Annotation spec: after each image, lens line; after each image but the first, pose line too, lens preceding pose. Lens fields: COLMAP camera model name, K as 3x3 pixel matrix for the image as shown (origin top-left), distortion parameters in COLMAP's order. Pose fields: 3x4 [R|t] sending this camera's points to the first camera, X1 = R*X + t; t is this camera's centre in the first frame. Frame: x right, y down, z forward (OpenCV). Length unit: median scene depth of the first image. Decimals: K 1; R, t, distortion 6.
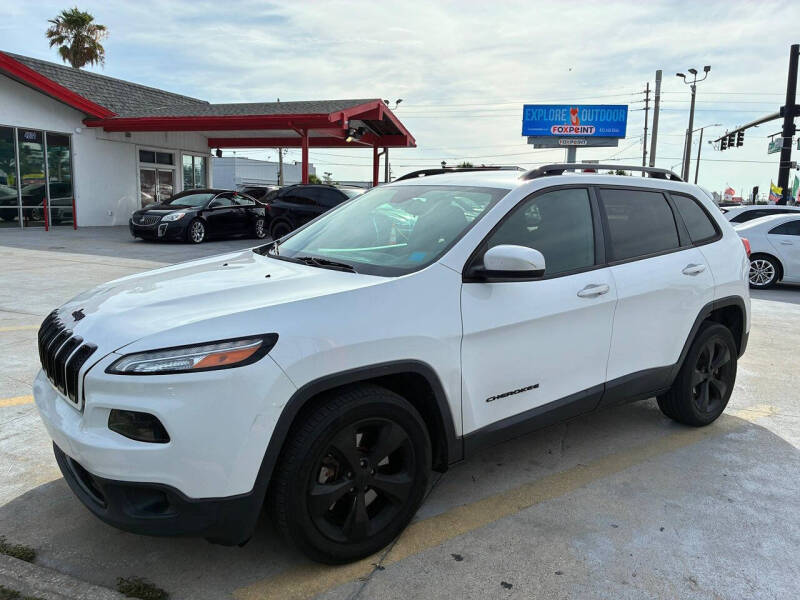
lens RADIAL K [[607.4, 0, 396.0], [0, 607.4, 295.6], [0, 0, 1]] dist [0.077048, -0.114029]
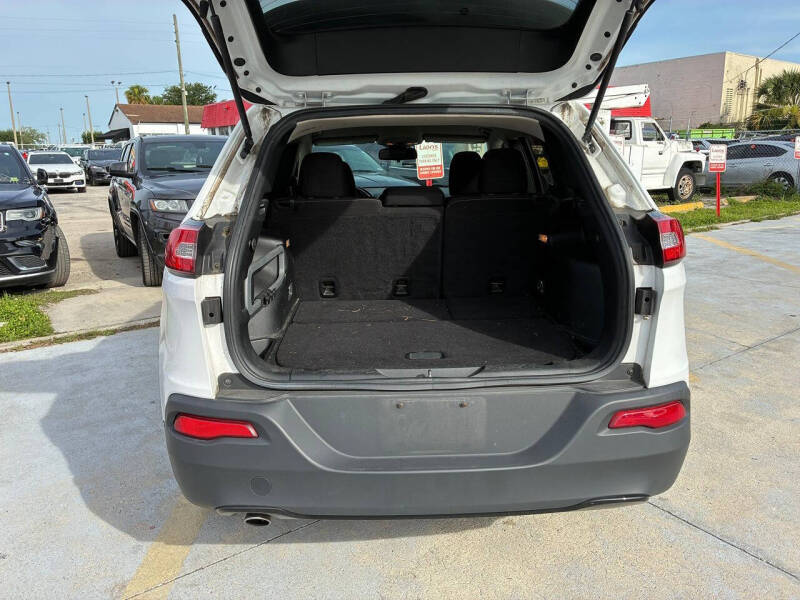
lens RADIAL K [[607.4, 0, 396.0], [0, 607.4, 295.6], [0, 0, 1]] dist [0.077048, -0.114029]
pose [[-0.578280, 0.174694, -0.796916, 0.171524], [-0.132601, 0.943691, 0.303091, -0.040635], [0.804991, 0.280943, -0.522553, 0.281900]]
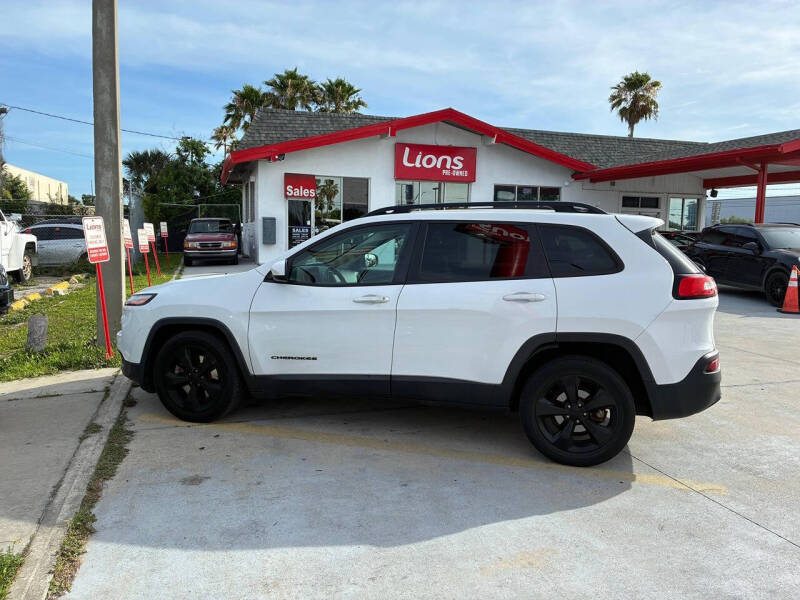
lens RADIAL K [[609.7, 0, 400.0], [0, 609.7, 300.0], [0, 0, 1]] dist [0.012046, -0.001757]
pose [[0.614585, 0.074873, -0.785290, 0.206852], [-0.124454, 0.992221, -0.002797, -0.001468], [0.778972, 0.099452, 0.619122, 0.035757]]
